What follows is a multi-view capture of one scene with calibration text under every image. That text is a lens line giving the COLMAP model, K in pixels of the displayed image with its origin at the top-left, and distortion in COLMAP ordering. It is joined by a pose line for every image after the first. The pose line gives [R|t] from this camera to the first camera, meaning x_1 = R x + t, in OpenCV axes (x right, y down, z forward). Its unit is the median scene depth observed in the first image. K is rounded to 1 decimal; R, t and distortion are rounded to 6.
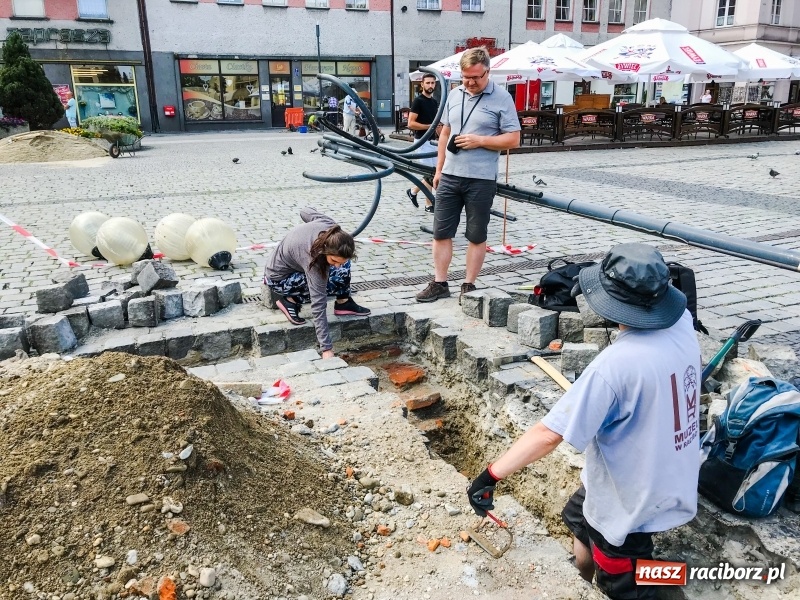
lens RADIAL K [[668.6, 0, 401.0], [0, 668.6, 297.9], [0, 0, 1]] dist [0.013878, -0.007532]
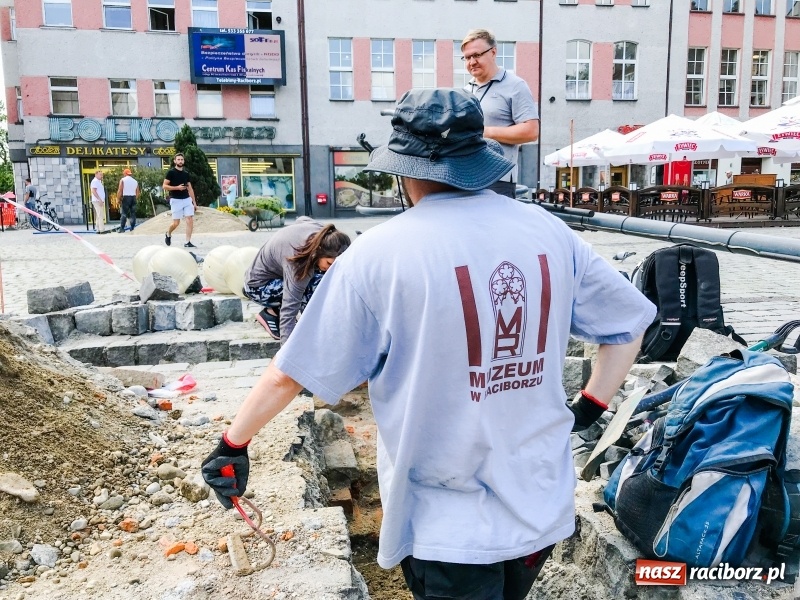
lens RADIAL K [[668.6, 0, 400.7], [0, 668.6, 298.8], [0, 0, 1]] dist [0.013878, -0.007532]
pose [[0.970396, 0.031056, -0.239513, 0.203306], [-0.065437, 0.988413, -0.136959, 0.092506], [0.232484, 0.148578, 0.961185, 0.170070]]
